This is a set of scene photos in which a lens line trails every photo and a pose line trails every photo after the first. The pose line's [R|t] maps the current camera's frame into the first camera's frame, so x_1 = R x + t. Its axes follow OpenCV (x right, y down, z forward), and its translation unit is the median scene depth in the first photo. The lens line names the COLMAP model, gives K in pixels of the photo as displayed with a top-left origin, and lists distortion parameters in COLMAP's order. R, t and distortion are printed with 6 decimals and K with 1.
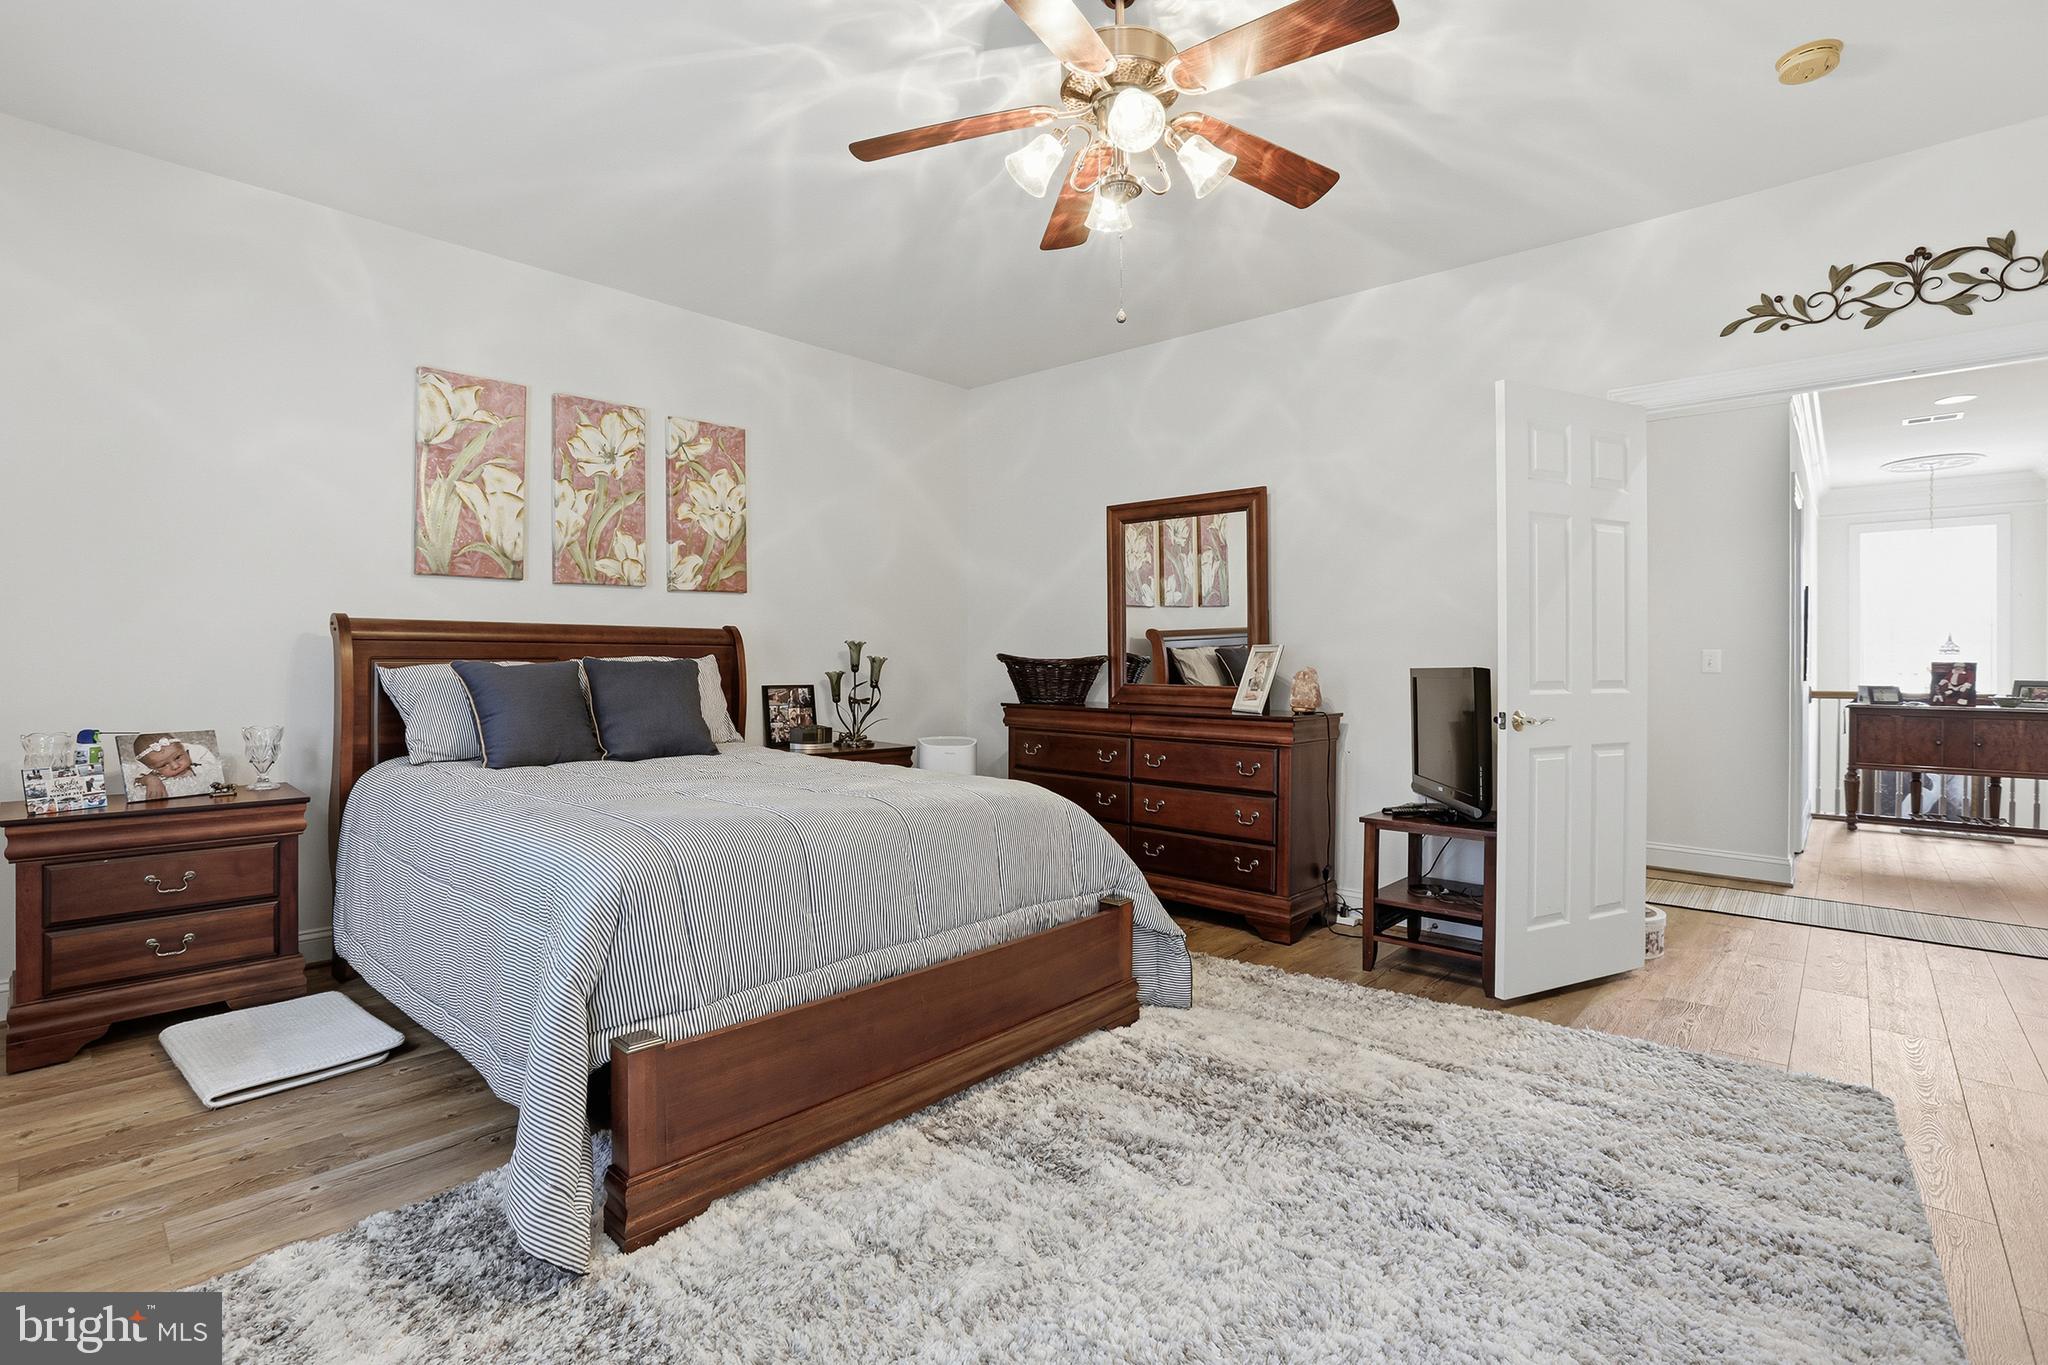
lens RADIAL K [[939.1, 0, 1023.3], [0, 939.1, 662.6], [0, 0, 1]] dist [-0.053874, 0.012888]
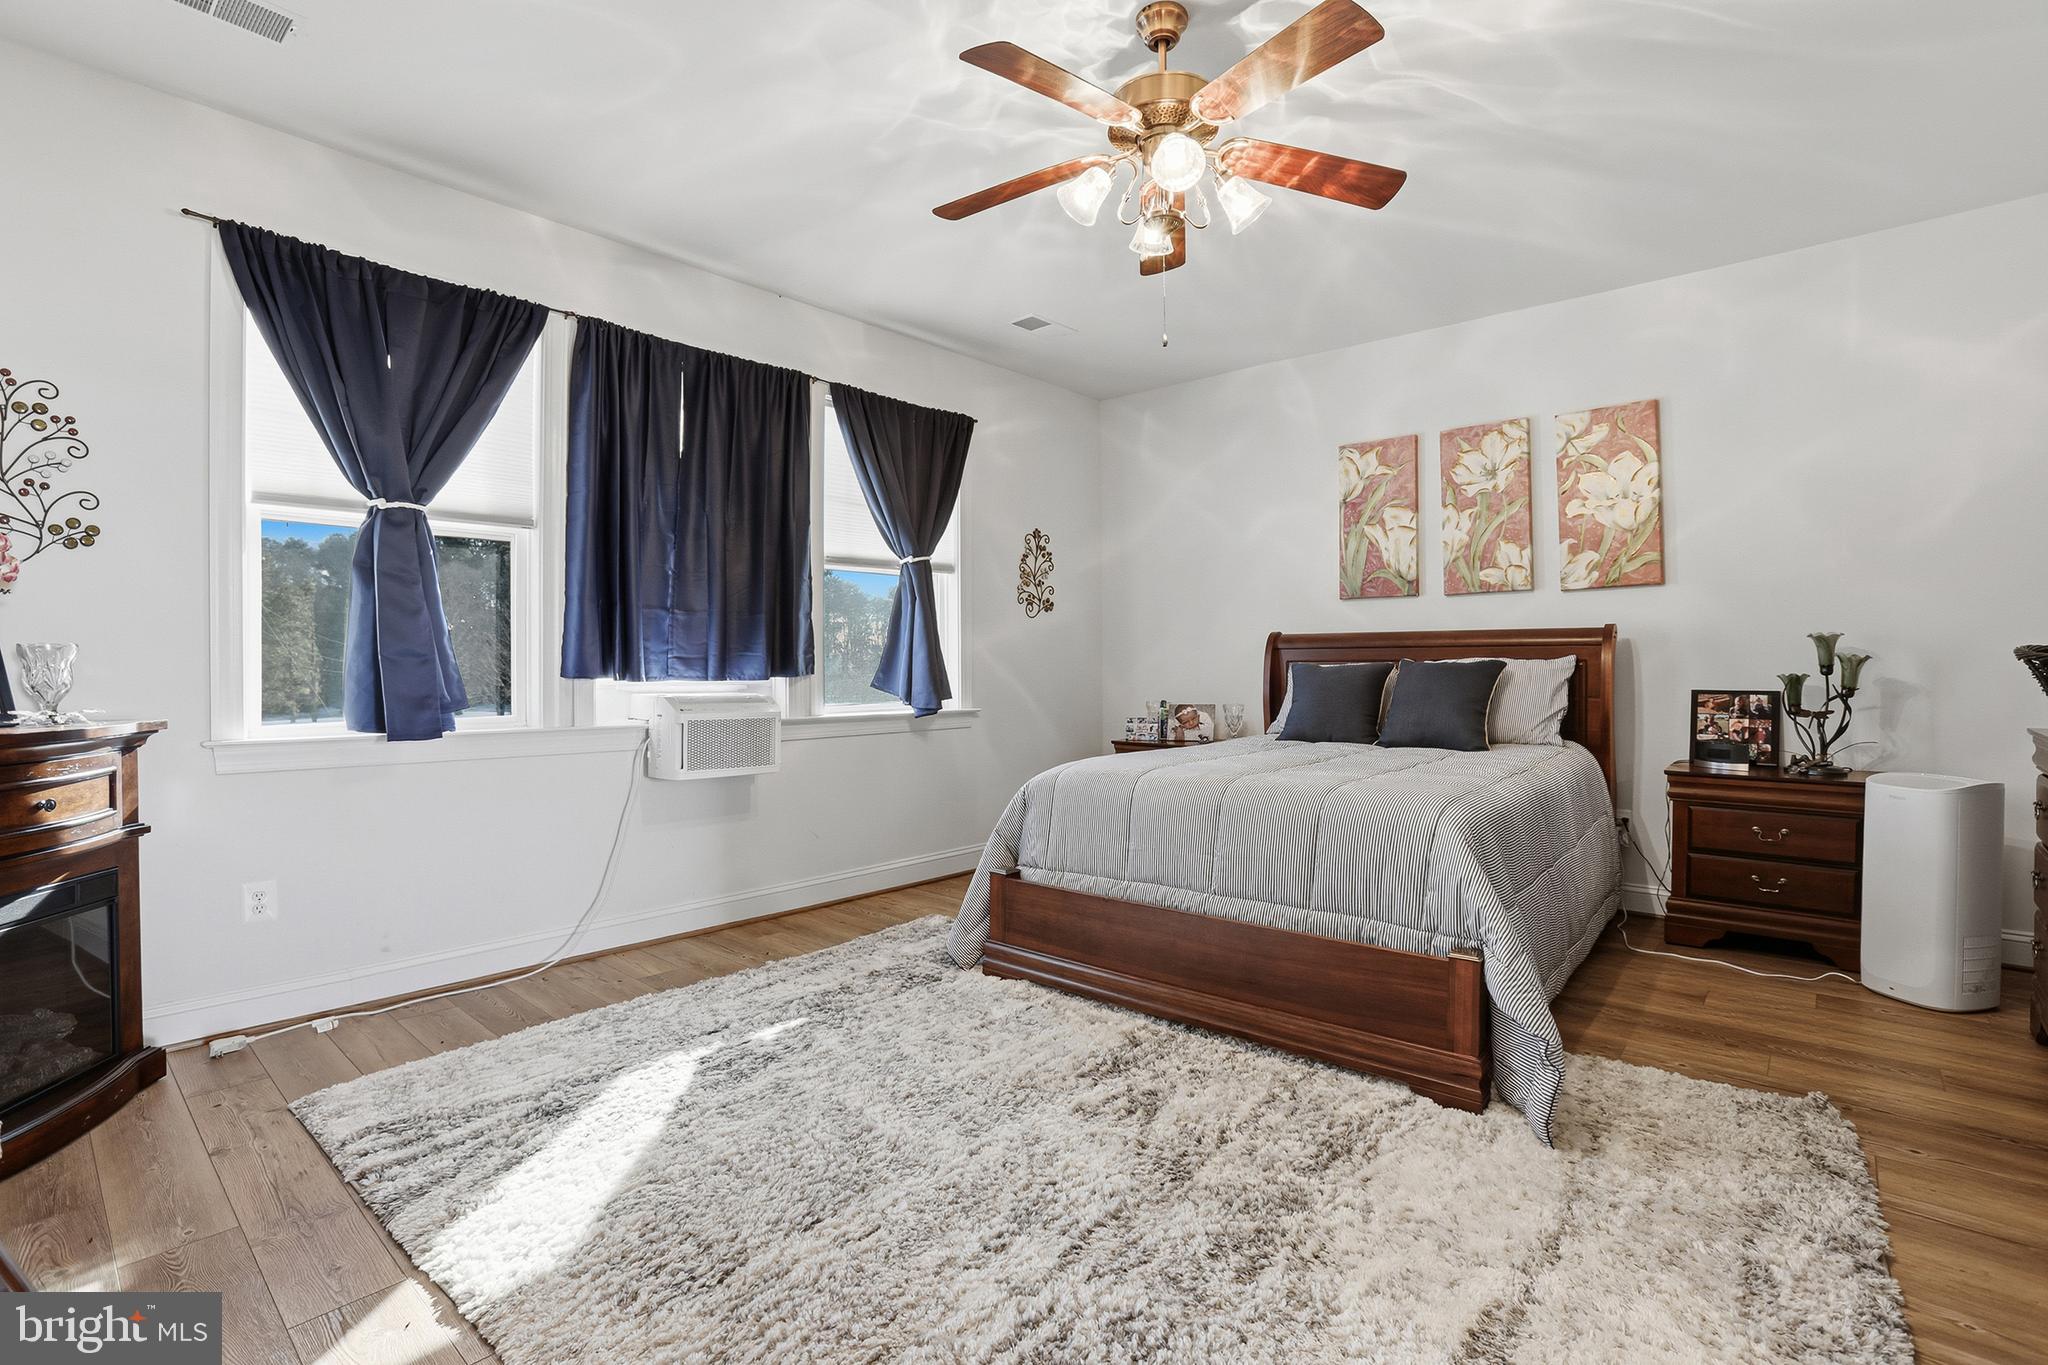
lens RADIAL K [[939.1, 0, 1024.6], [0, 939.1, 685.6], [0, 0, 1]] dist [-0.053874, 0.012888]
pose [[0.039844, 0.018416, -0.999036, 0.654329], [0.002866, 0.999824, 0.018544, 0.004016], [0.999202, -0.003602, 0.039784, 0.440251]]
